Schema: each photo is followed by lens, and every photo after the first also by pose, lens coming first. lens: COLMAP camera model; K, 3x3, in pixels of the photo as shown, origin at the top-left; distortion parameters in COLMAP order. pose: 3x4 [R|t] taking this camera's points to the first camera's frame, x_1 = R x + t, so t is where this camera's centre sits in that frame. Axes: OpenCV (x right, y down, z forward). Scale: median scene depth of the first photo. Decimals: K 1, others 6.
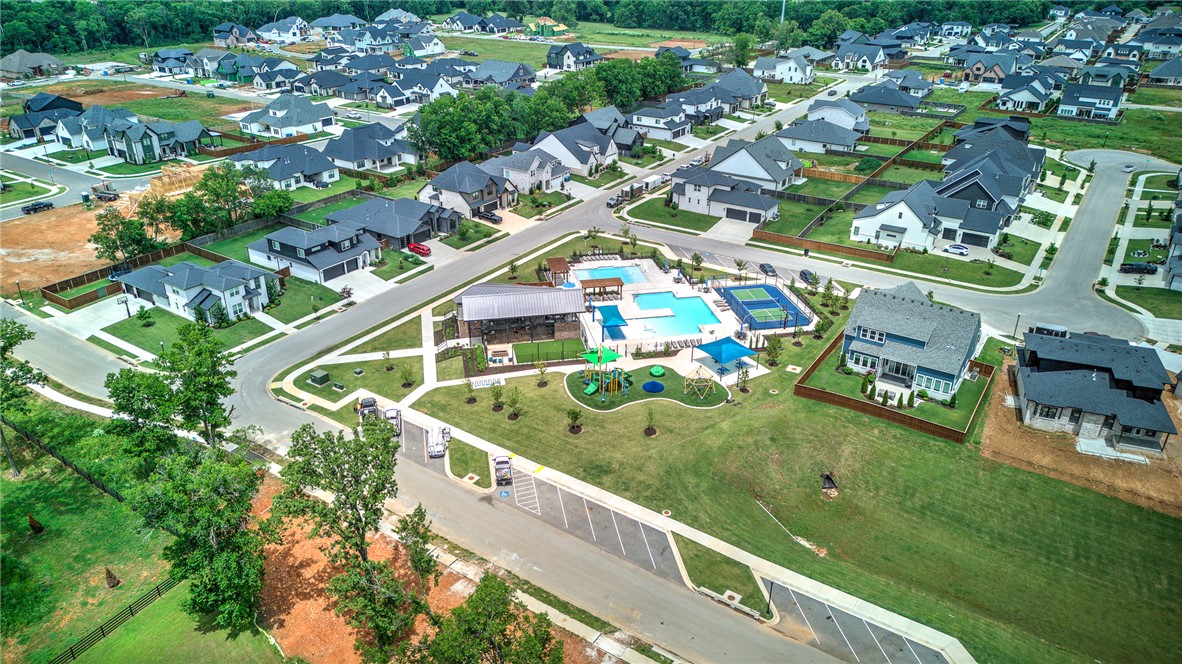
lens RADIAL K [[818.8, 0, 584.5], [0, 818.8, 333.5], [0, 0, 1]] dist [0.078754, -0.101509]
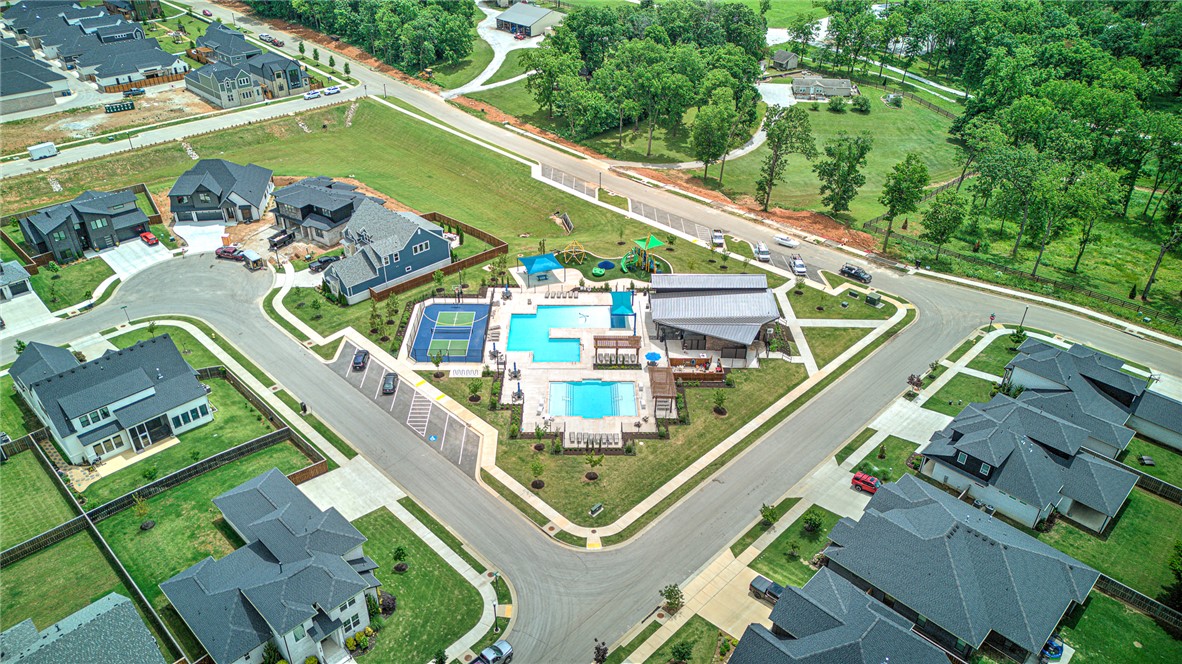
lens RADIAL K [[818.8, 0, 584.5], [0, 818.8, 333.5], [0, 0, 1]] dist [0.078754, -0.101509]
pose [[-0.982072, -0.117714, 0.147236, -0.073010], [0.065233, 0.520586, 0.851314, -0.823926], [-0.176860, 0.845656, -0.503574, 1.446545]]
